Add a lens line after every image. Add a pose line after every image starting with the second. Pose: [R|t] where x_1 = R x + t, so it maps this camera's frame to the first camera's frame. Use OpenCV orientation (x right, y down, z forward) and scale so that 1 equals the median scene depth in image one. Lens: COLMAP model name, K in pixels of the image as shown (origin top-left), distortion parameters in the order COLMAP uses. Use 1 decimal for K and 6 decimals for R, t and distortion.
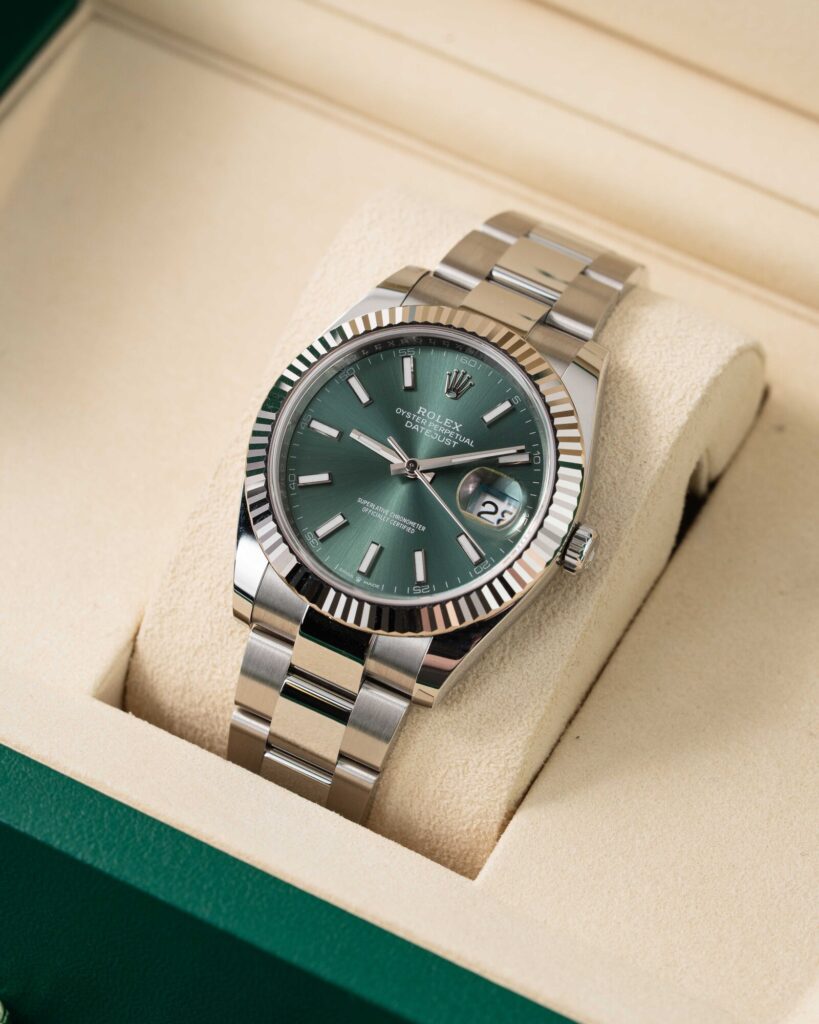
lens RADIAL K [[4365.9, 0, 407.9], [0, 4365.9, 511.6], [0, 0, 1]] dist [0.115855, 0.000000]
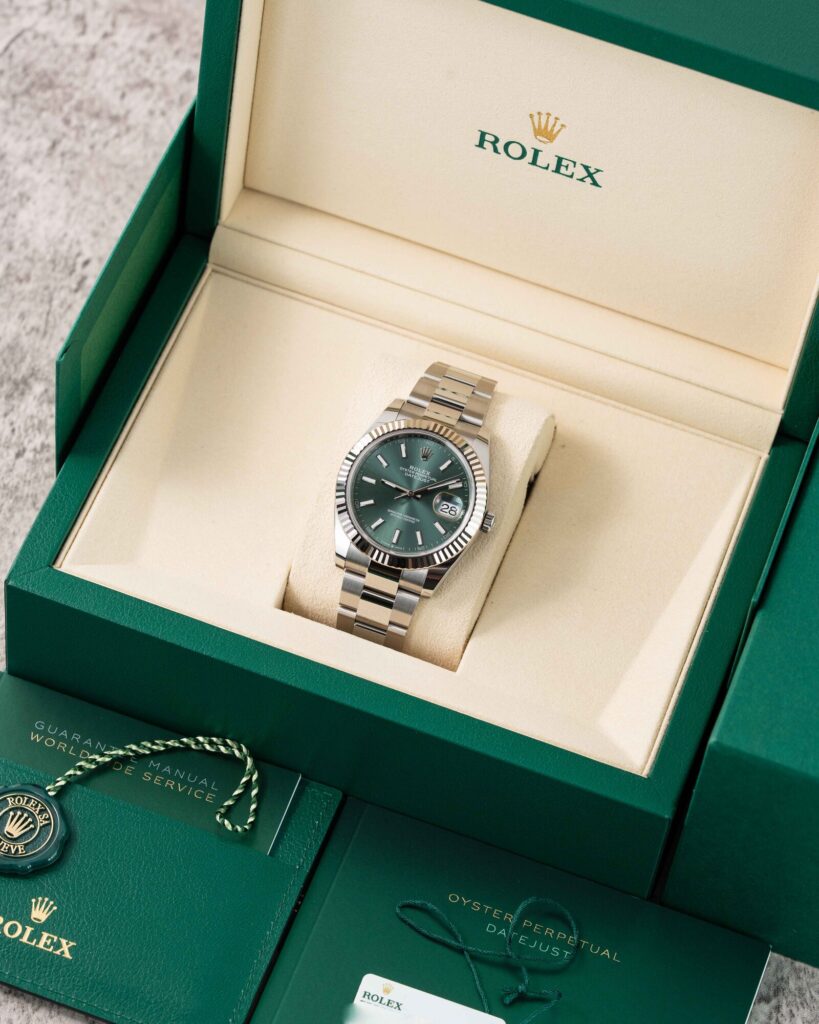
lens RADIAL K [[4365.9, 0, 410.5], [0, 4365.9, 512.0], [0, 0, 1]] dist [0.115855, 0.000000]
pose [[0.989744, -0.105495, 0.096324, -0.214837], [0.094937, 0.989575, 0.108296, -0.242207], [-0.106745, -0.098041, 0.989441, -1.214132]]
